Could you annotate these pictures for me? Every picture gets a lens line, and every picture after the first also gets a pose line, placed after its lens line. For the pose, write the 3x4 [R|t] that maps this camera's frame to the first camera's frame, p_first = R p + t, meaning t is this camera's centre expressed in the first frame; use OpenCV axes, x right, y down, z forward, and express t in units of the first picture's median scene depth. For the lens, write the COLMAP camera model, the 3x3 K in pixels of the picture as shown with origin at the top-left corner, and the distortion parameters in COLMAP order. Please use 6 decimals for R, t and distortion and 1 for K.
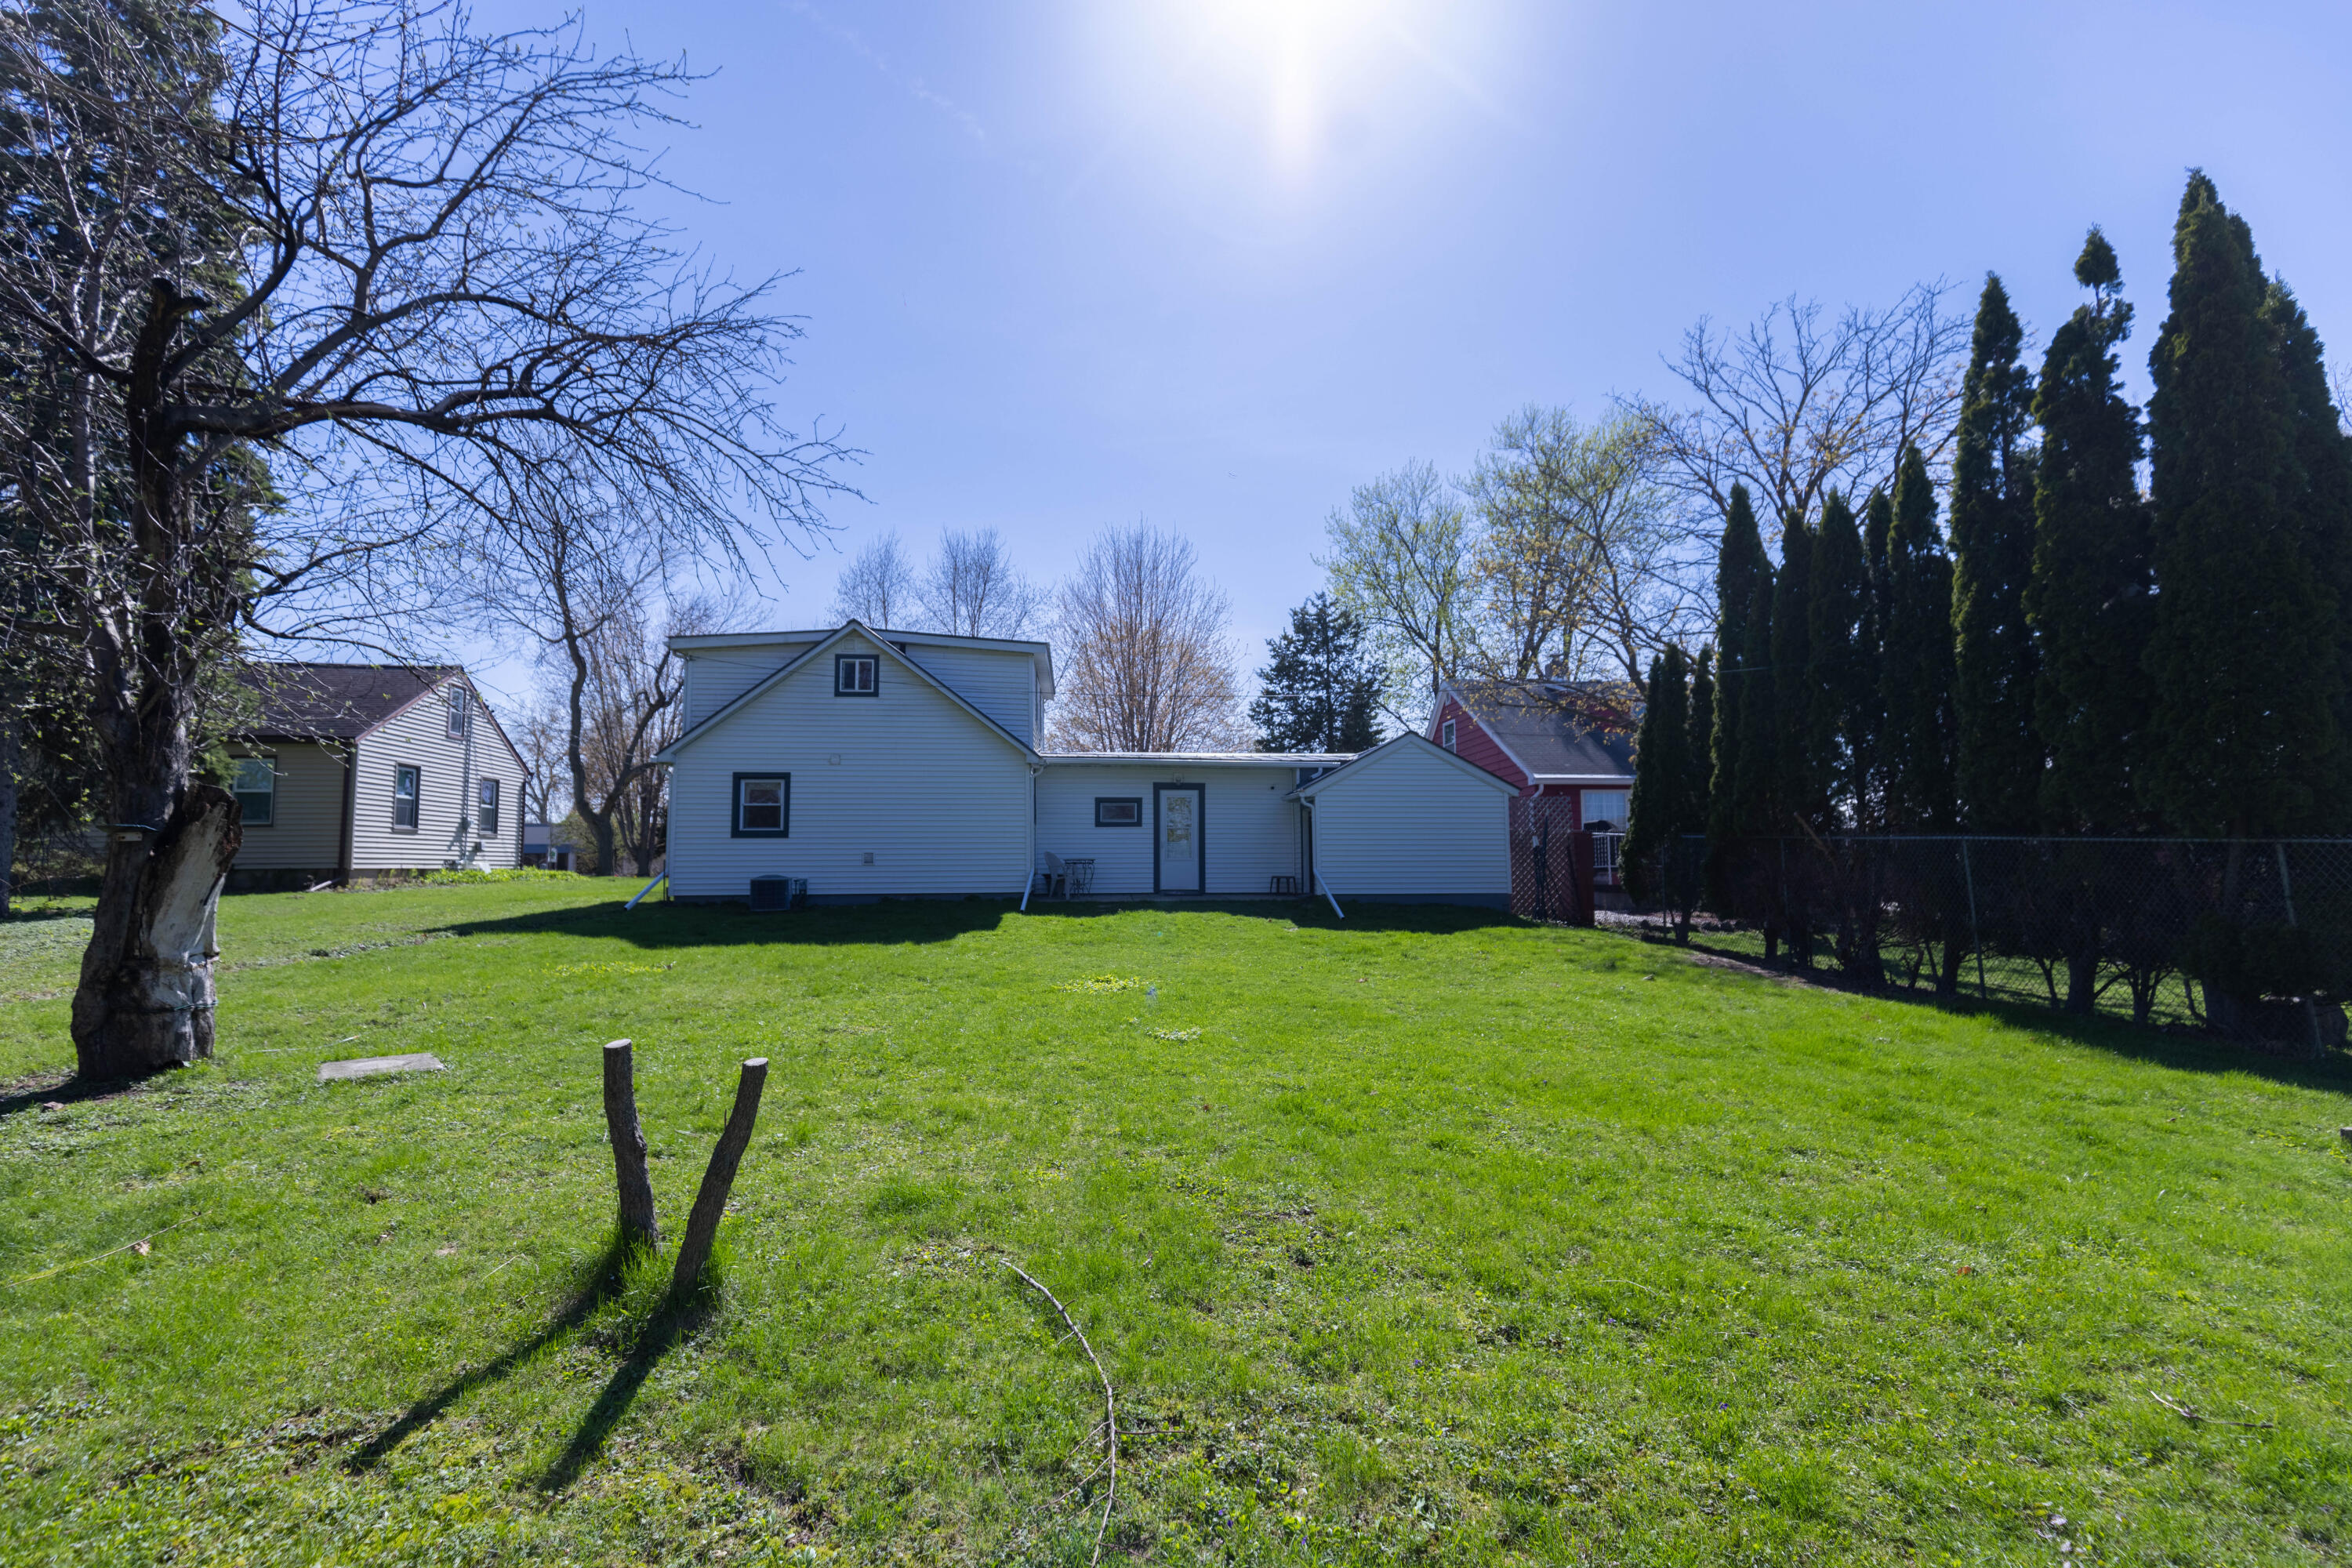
lens RADIAL K [[1052.3, 0, 1176.0], [0, 1052.3, 784.0], [0, 0, 1]] dist [0.005656, -0.001508]
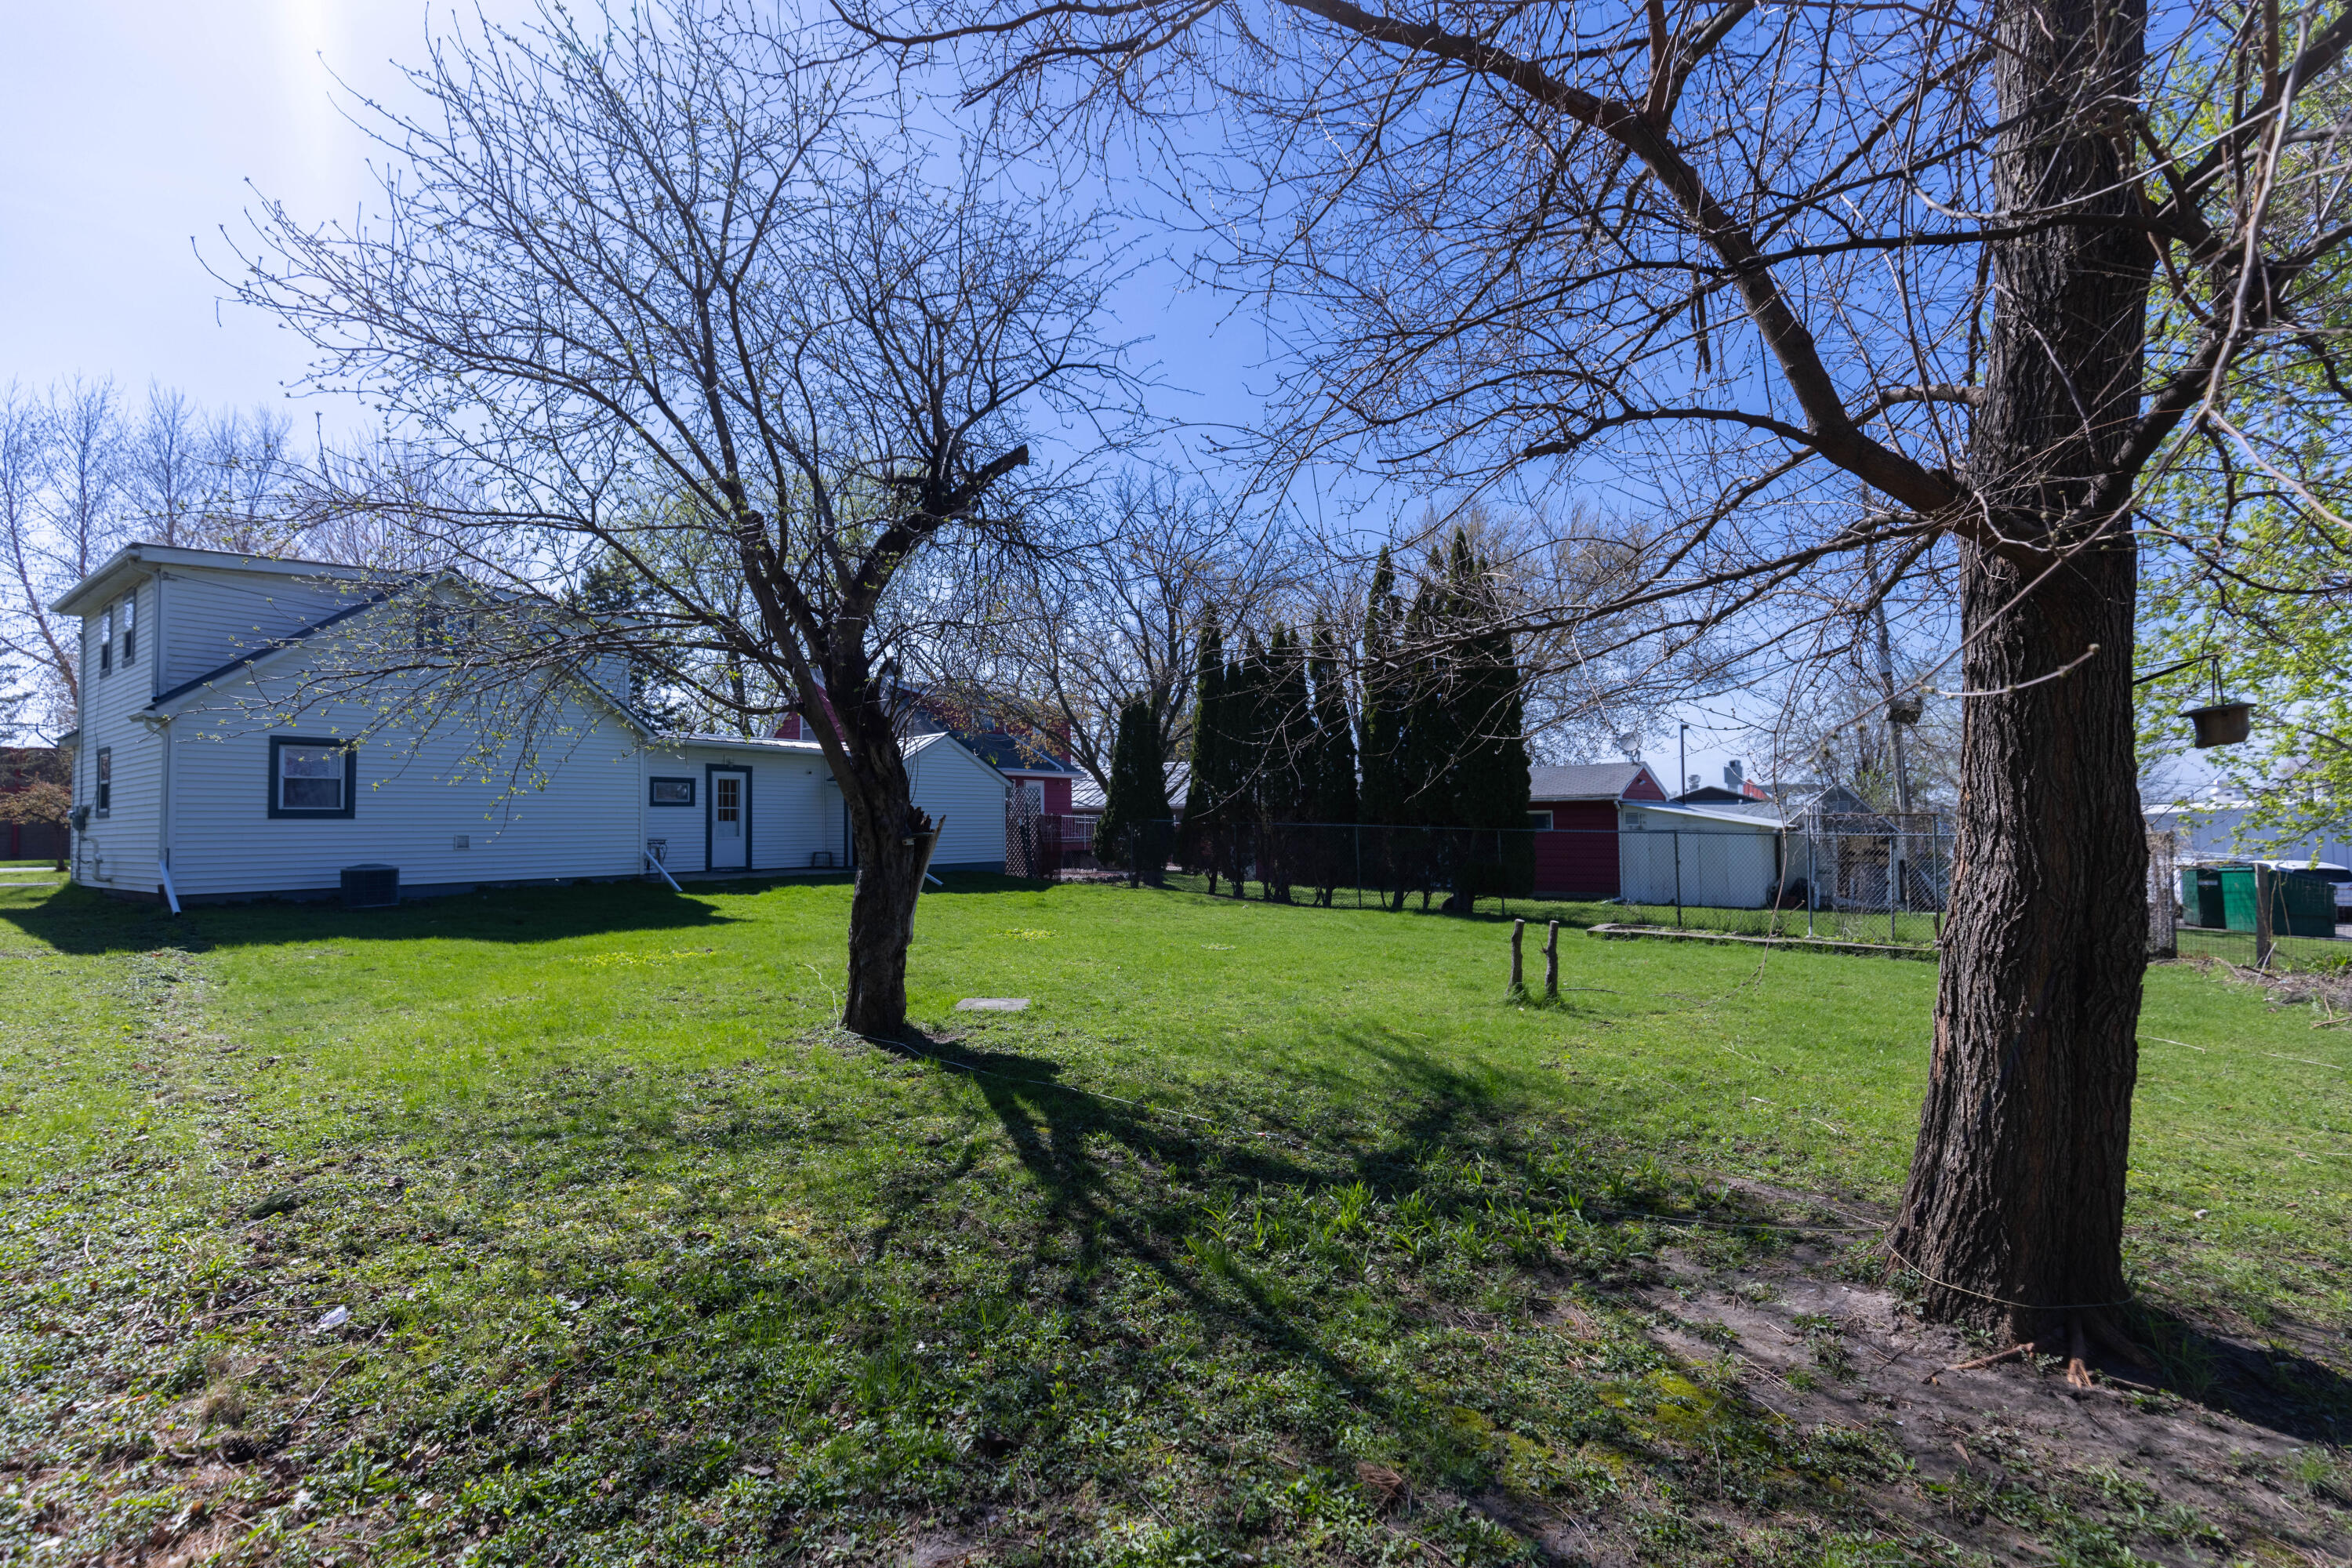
lens RADIAL K [[1052.3, 0, 1176.0], [0, 1052.3, 784.0], [0, 0, 1]] dist [0.005656, -0.001508]
pose [[0.671697, 0.026210, 0.740362, -0.430660], [-0.049518, 0.998727, 0.009570, -0.012801], [-0.739169, -0.043089, 0.672140, -0.031091]]
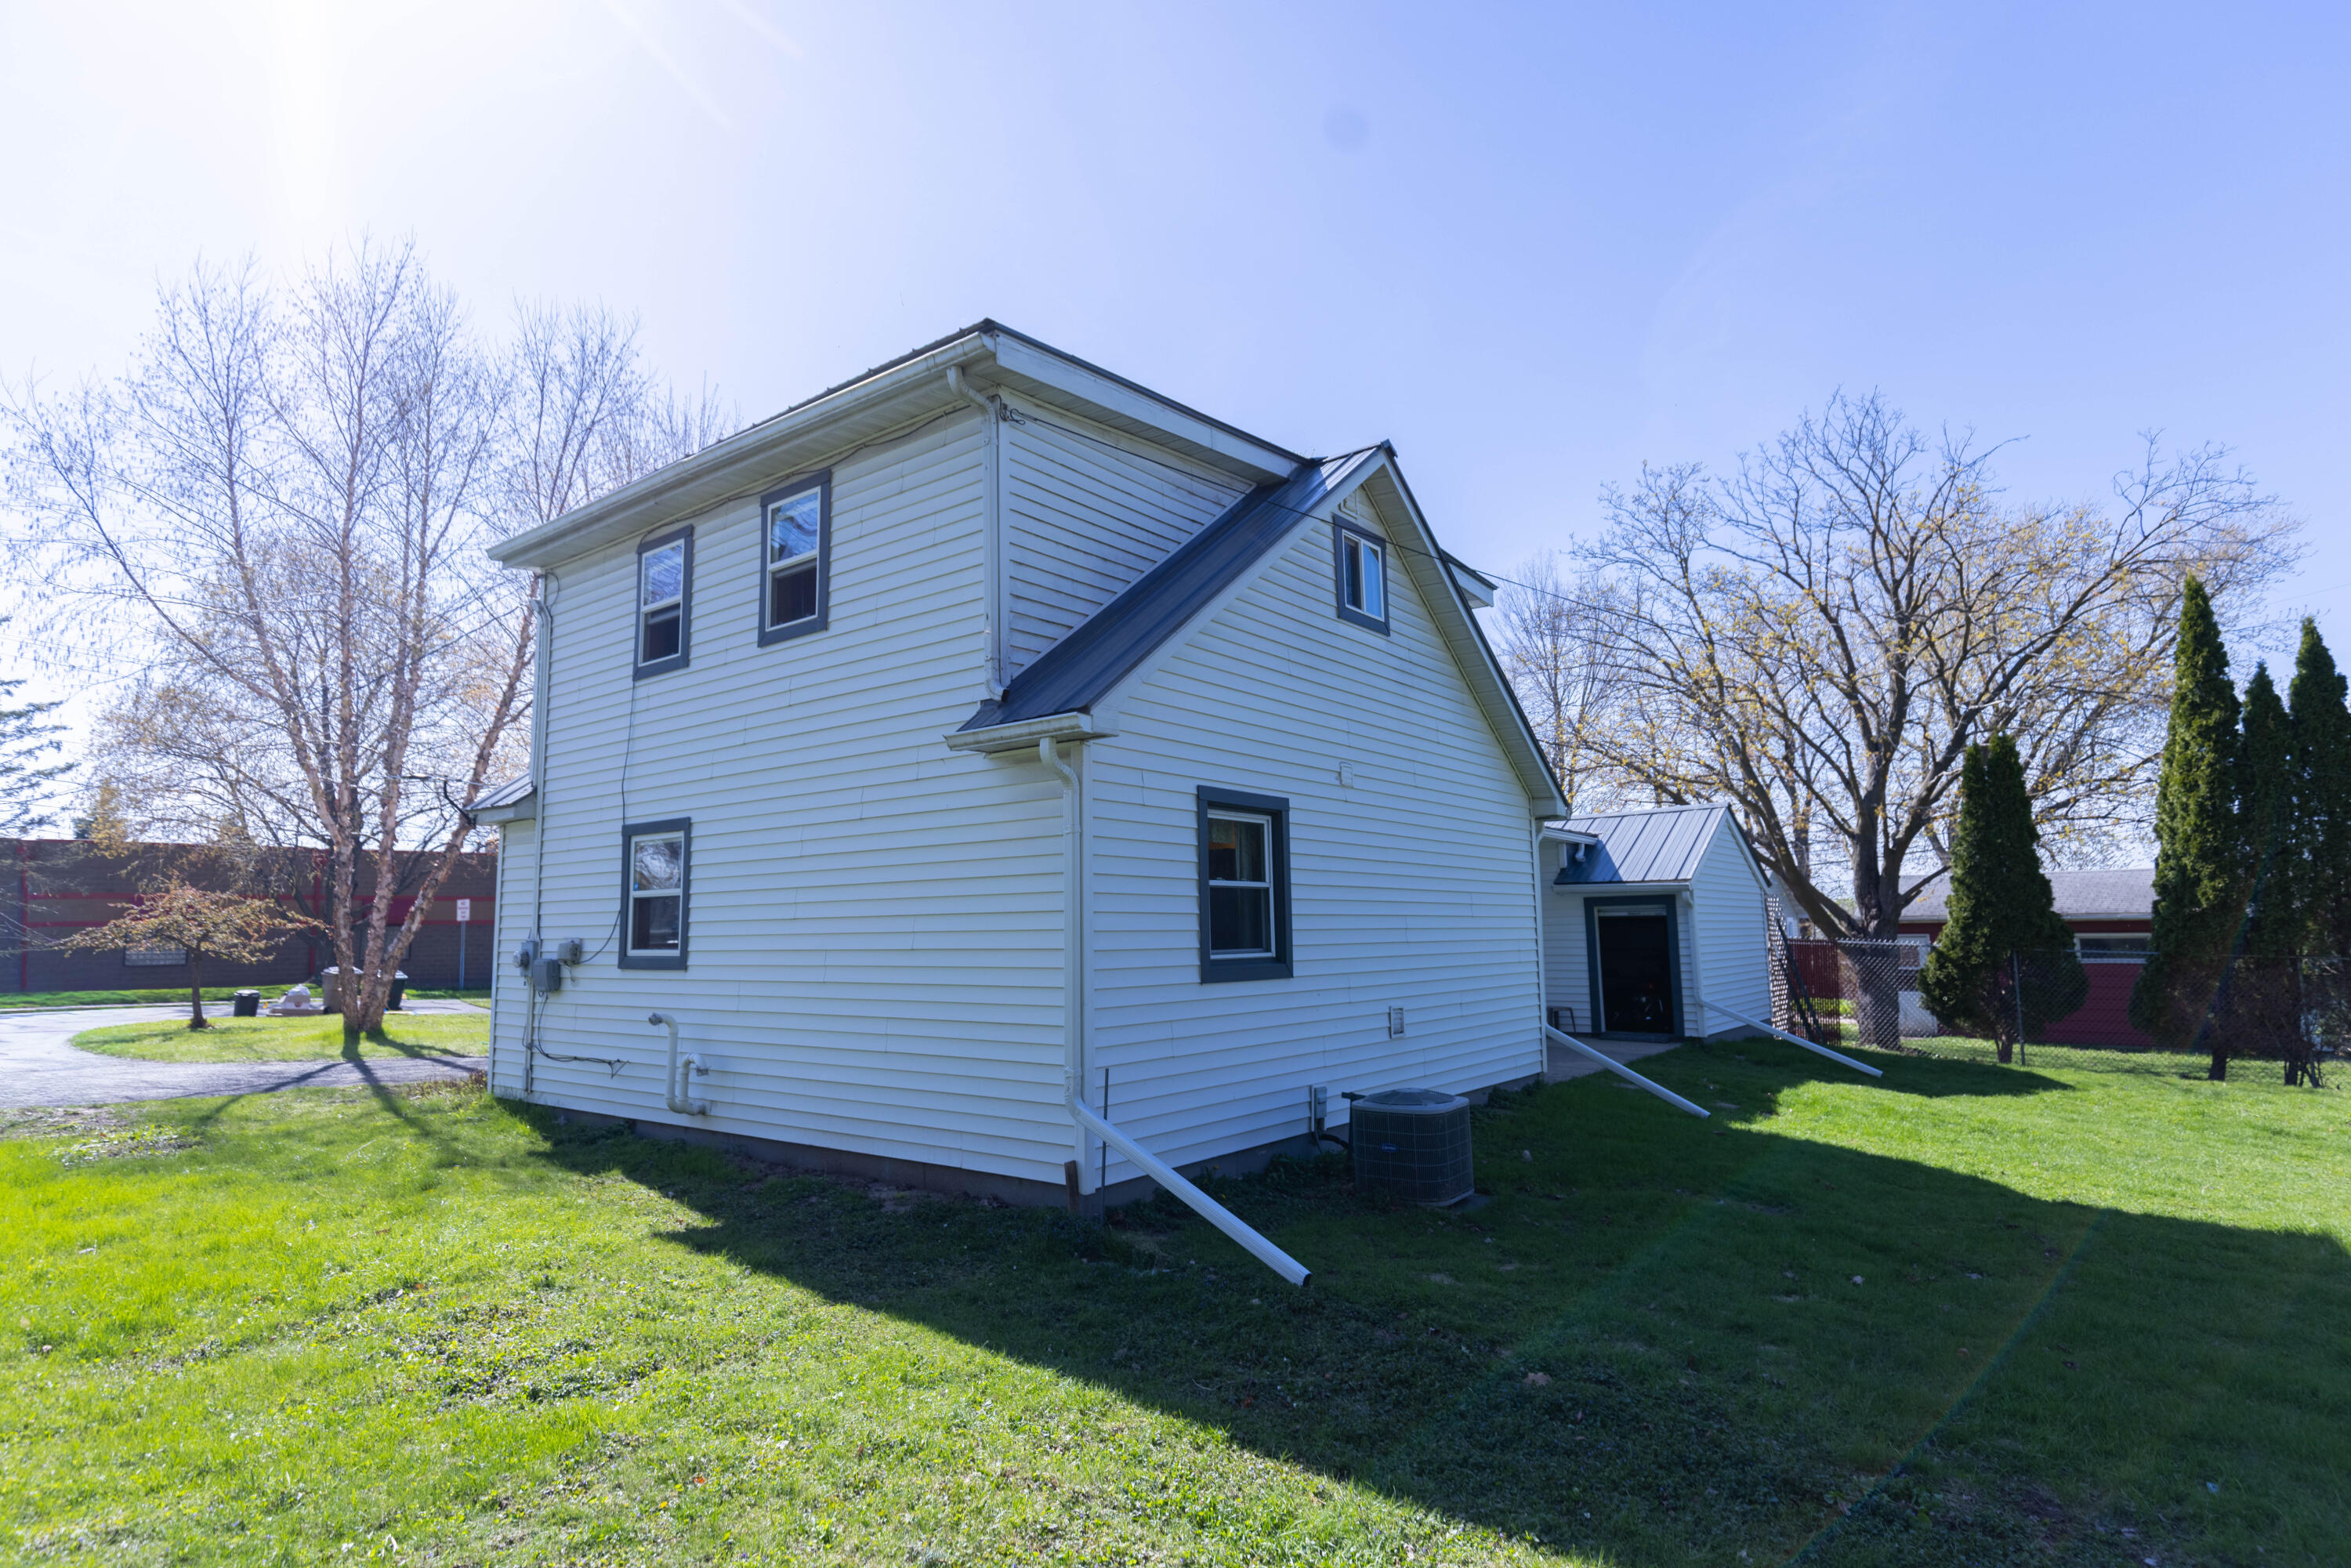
lens RADIAL K [[1184.8, 0, 1162.4], [0, 1184.8, 775.6], [0, 0, 1]] dist [-0.003168, 0.000100]
pose [[0.708807, 0.087707, 0.699929, -0.542427], [-0.041031, 0.995686, -0.083216, 0.013754], [-0.704208, 0.030265, 0.709348, 0.579568]]
